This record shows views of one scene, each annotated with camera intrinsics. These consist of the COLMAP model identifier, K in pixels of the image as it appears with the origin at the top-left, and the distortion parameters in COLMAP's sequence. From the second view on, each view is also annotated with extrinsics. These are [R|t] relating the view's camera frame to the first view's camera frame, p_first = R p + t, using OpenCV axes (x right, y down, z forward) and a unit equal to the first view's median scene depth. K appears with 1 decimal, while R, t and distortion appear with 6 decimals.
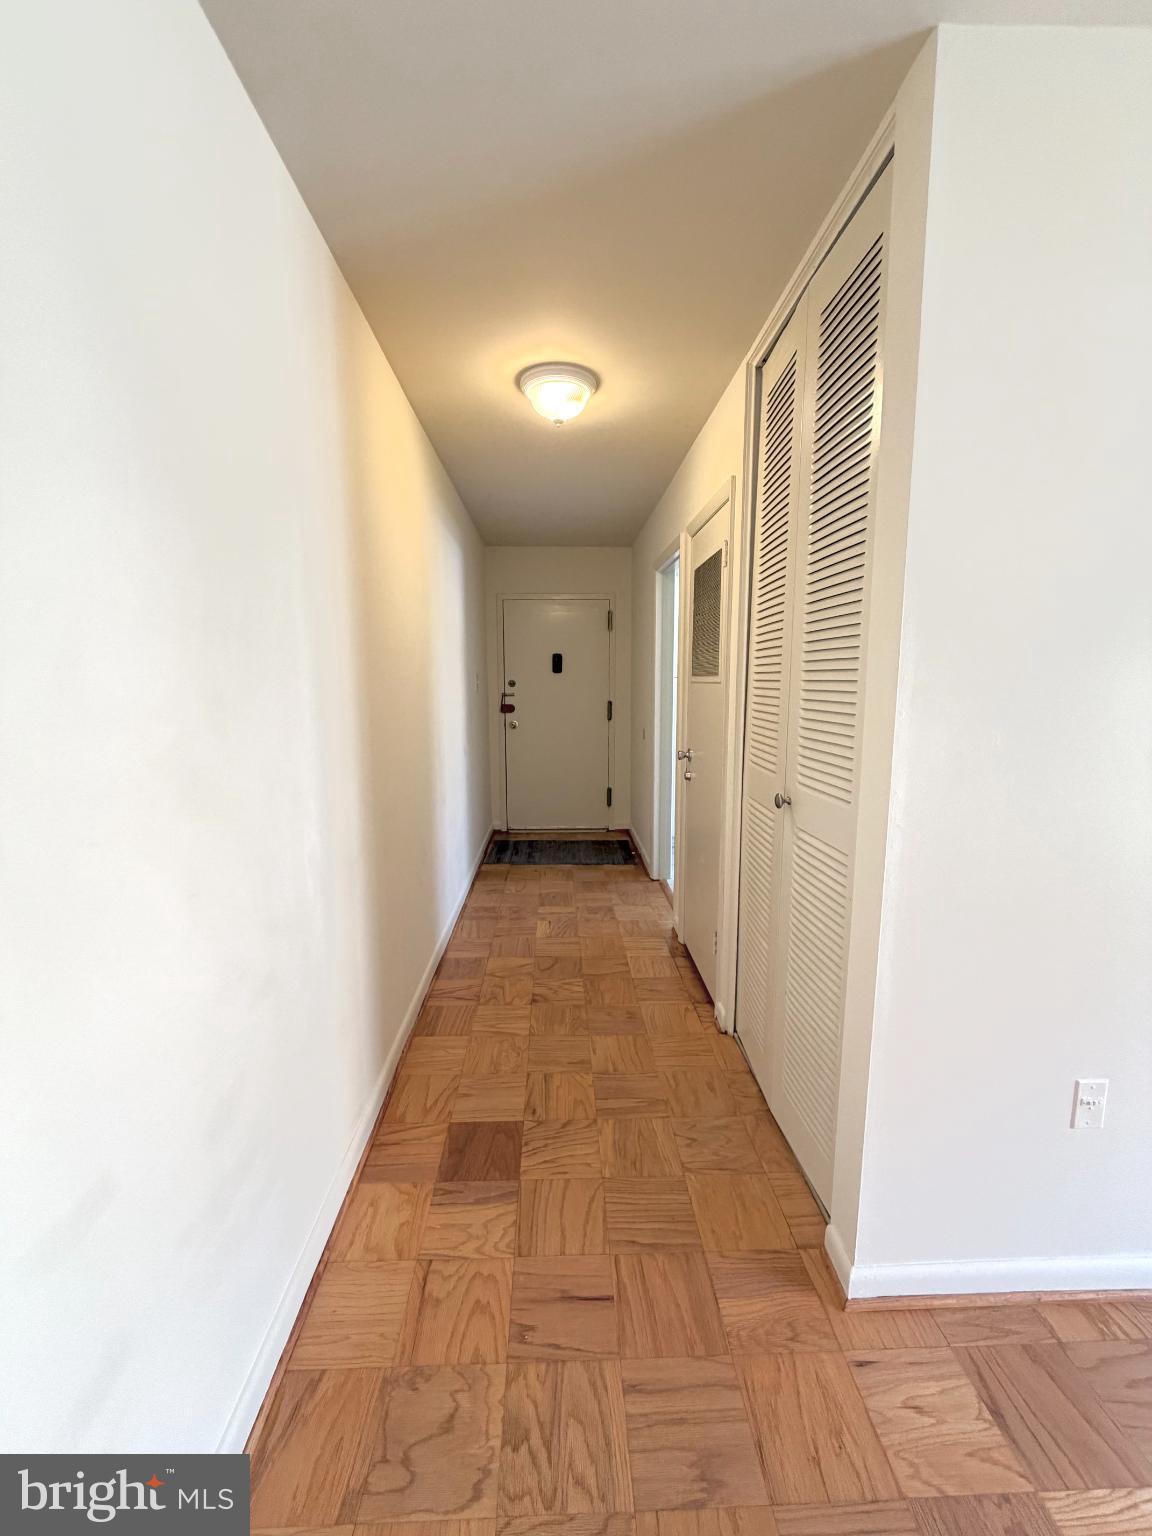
lens RADIAL K [[614.1, 0, 578.6], [0, 614.1, 761.6], [0, 0, 1]] dist [0.000259, 0.000395]
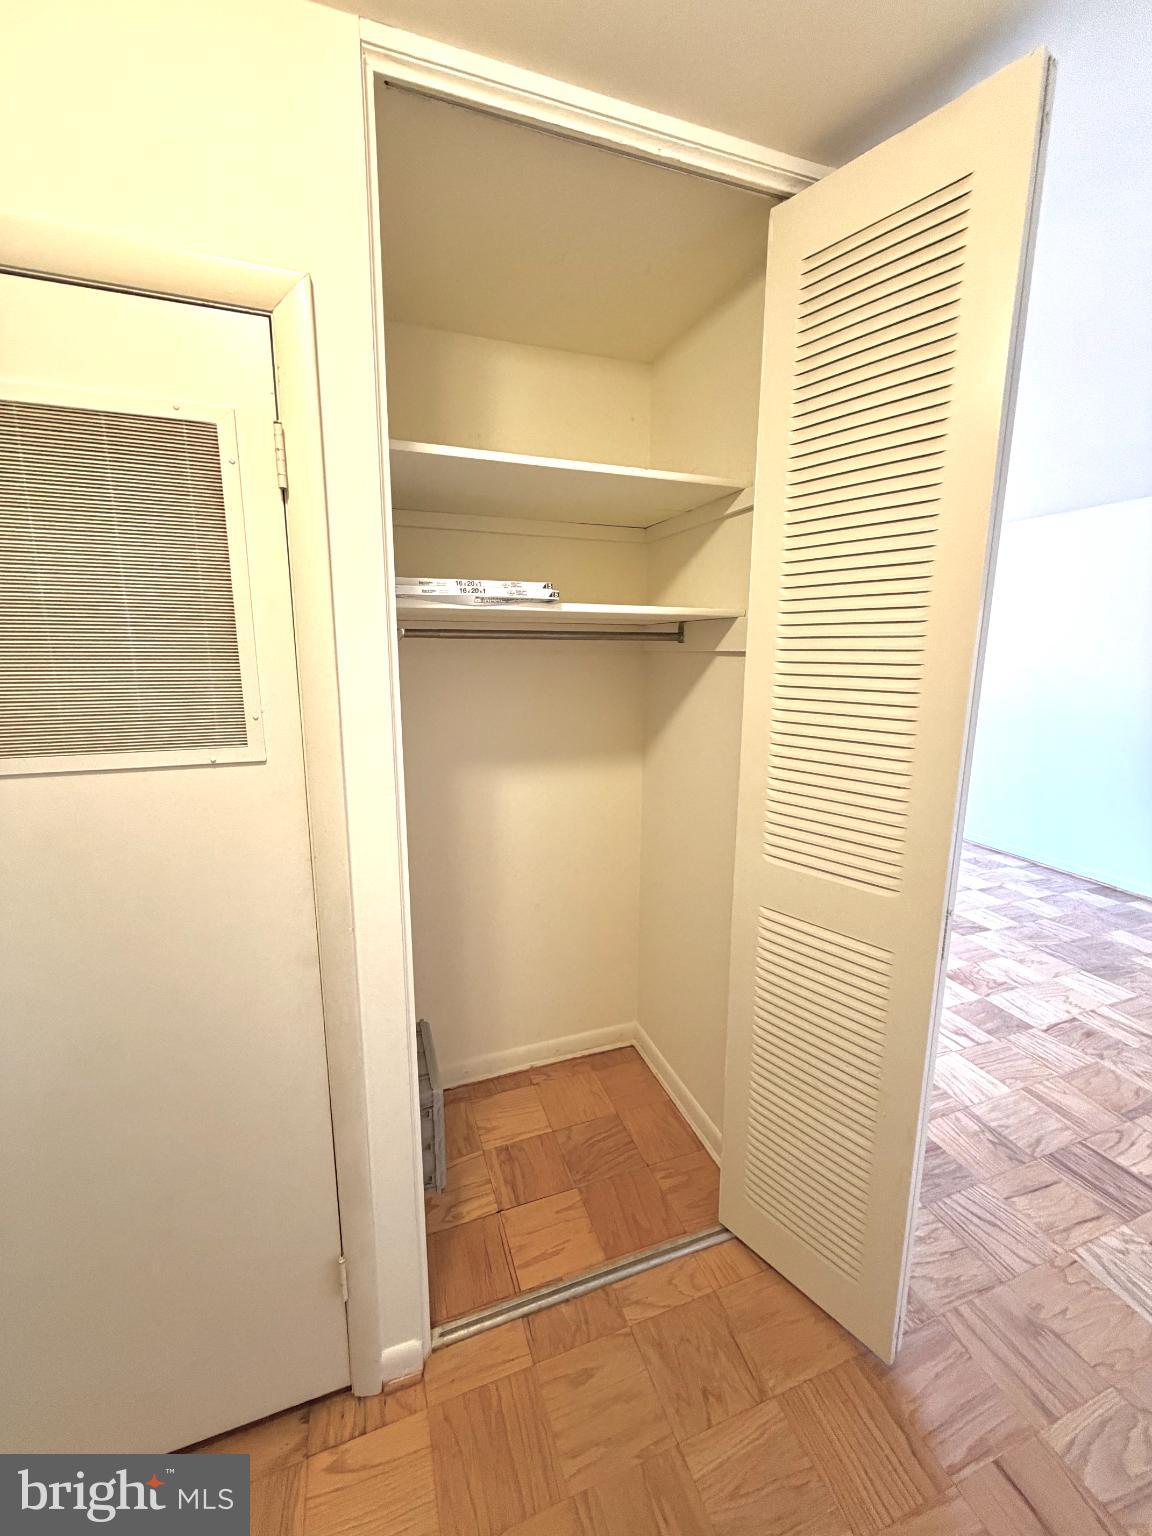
lens RADIAL K [[614.1, 0, 578.6], [0, 614.1, 761.6], [0, 0, 1]] dist [0.000259, 0.000395]
pose [[-0.310646, -0.167935, 0.935573, -0.310230], [0.120508, 0.969369, 0.214015, -0.252191], [-0.942856, 0.179227, -0.280892, 1.243799]]
